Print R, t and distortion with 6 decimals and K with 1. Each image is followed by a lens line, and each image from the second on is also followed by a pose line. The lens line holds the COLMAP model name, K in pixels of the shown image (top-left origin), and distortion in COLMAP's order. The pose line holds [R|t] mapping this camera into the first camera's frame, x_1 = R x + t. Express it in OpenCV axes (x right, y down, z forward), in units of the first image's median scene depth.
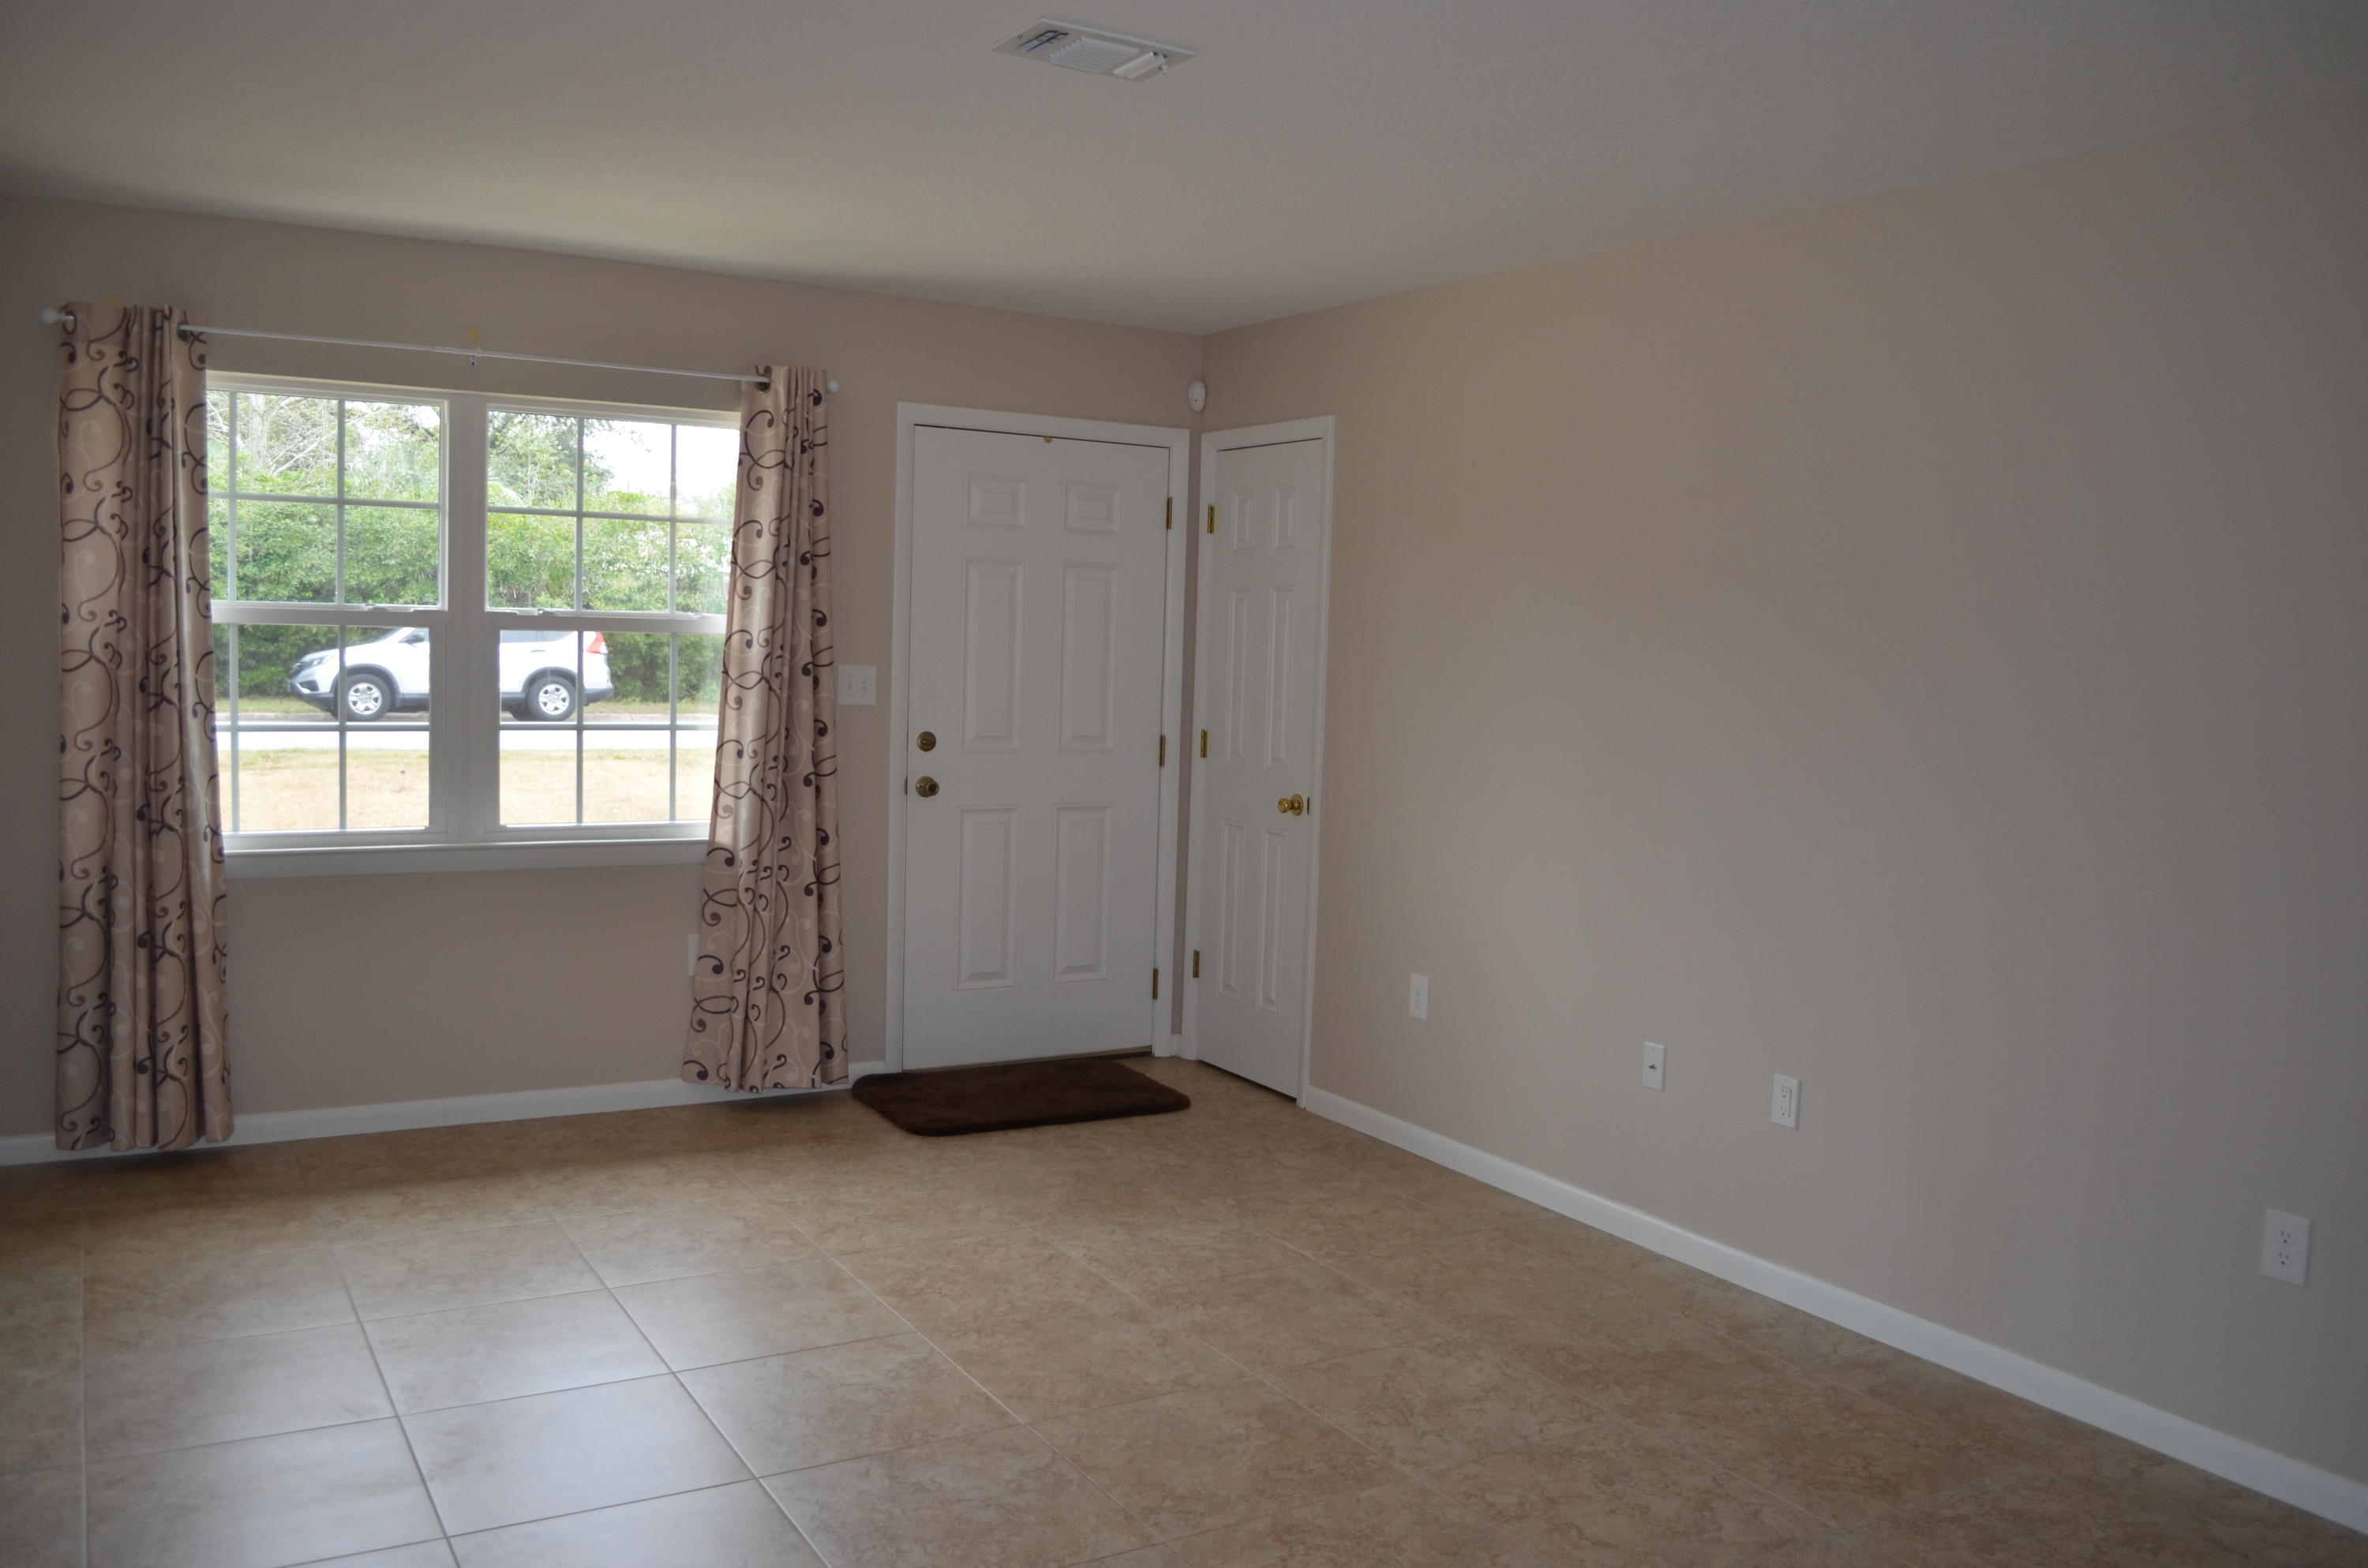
lens RADIAL K [[1873.7, 0, 1186.3], [0, 1873.7, 784.5], [0, 0, 1]] dist [-0.066639, 0.001685]
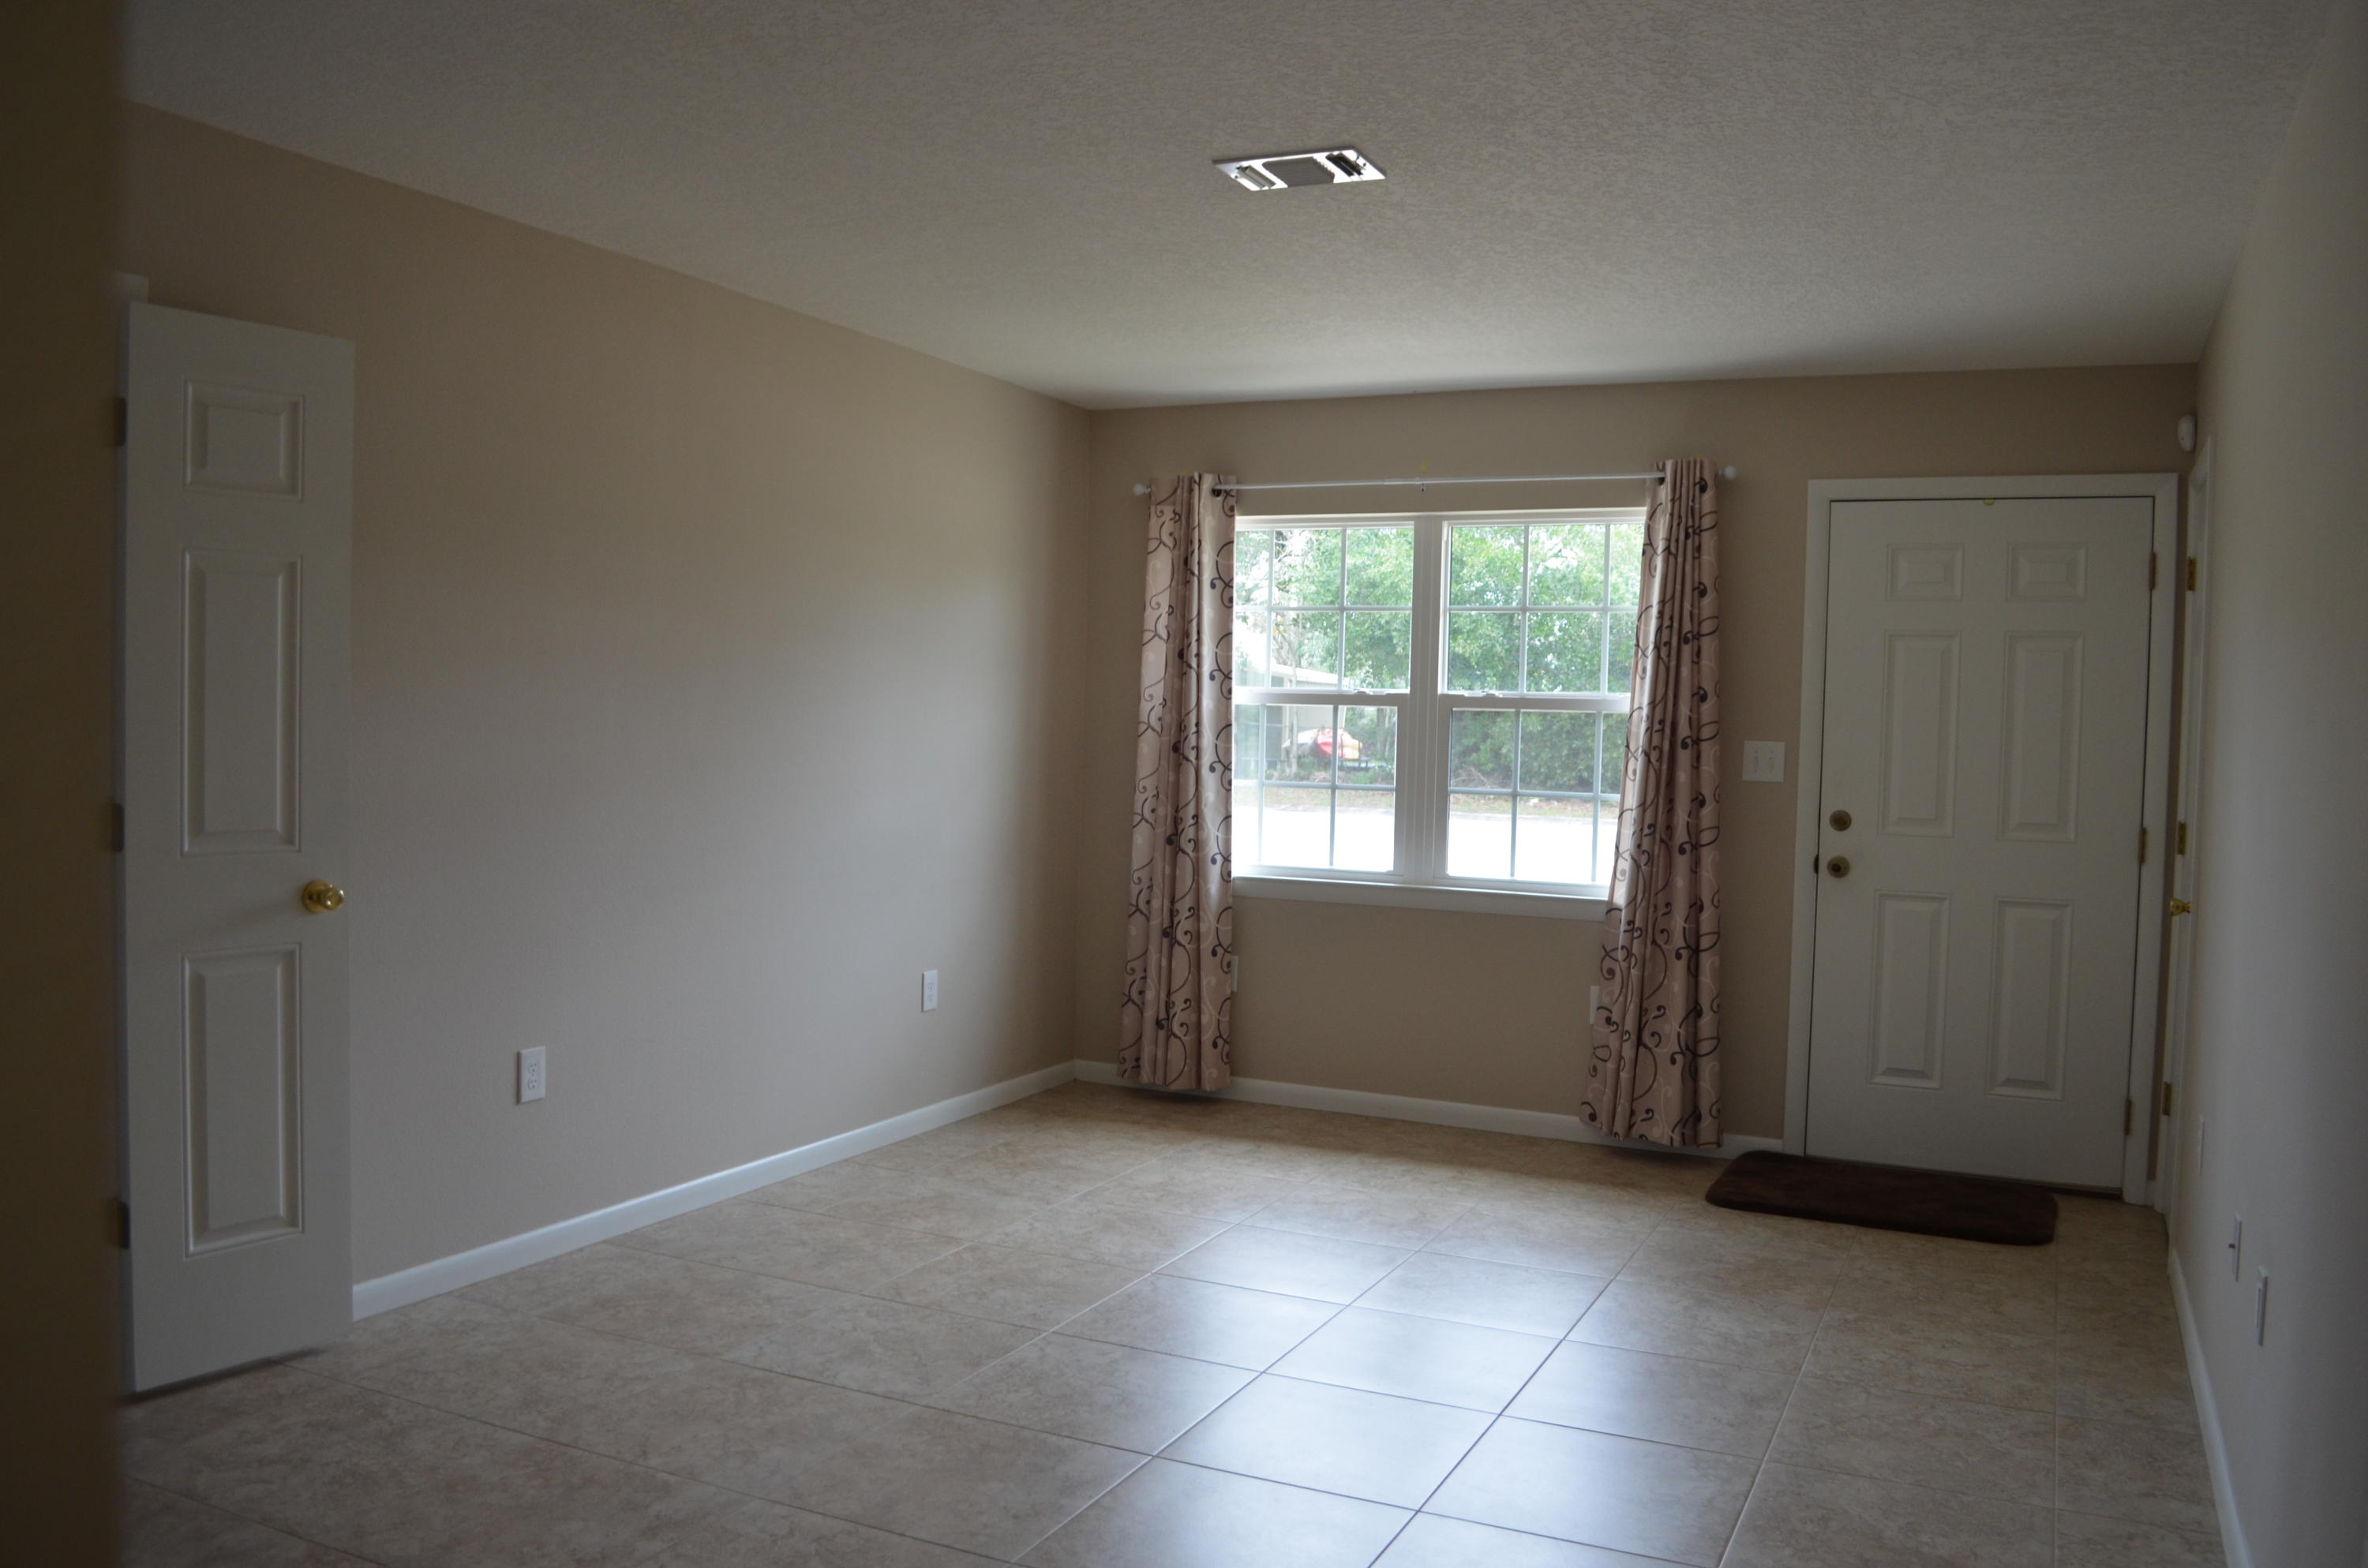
lens RADIAL K [[1873.7, 0, 1187.0], [0, 1873.7, 787.7], [0, 0, 1]] dist [-0.066639, 0.001685]
pose [[0.556293, 0.014410, -0.830861, 0.537786], [-0.074700, 0.996669, -0.032729, 0.019328], [0.827622, 0.080272, 0.555516, 0.197184]]
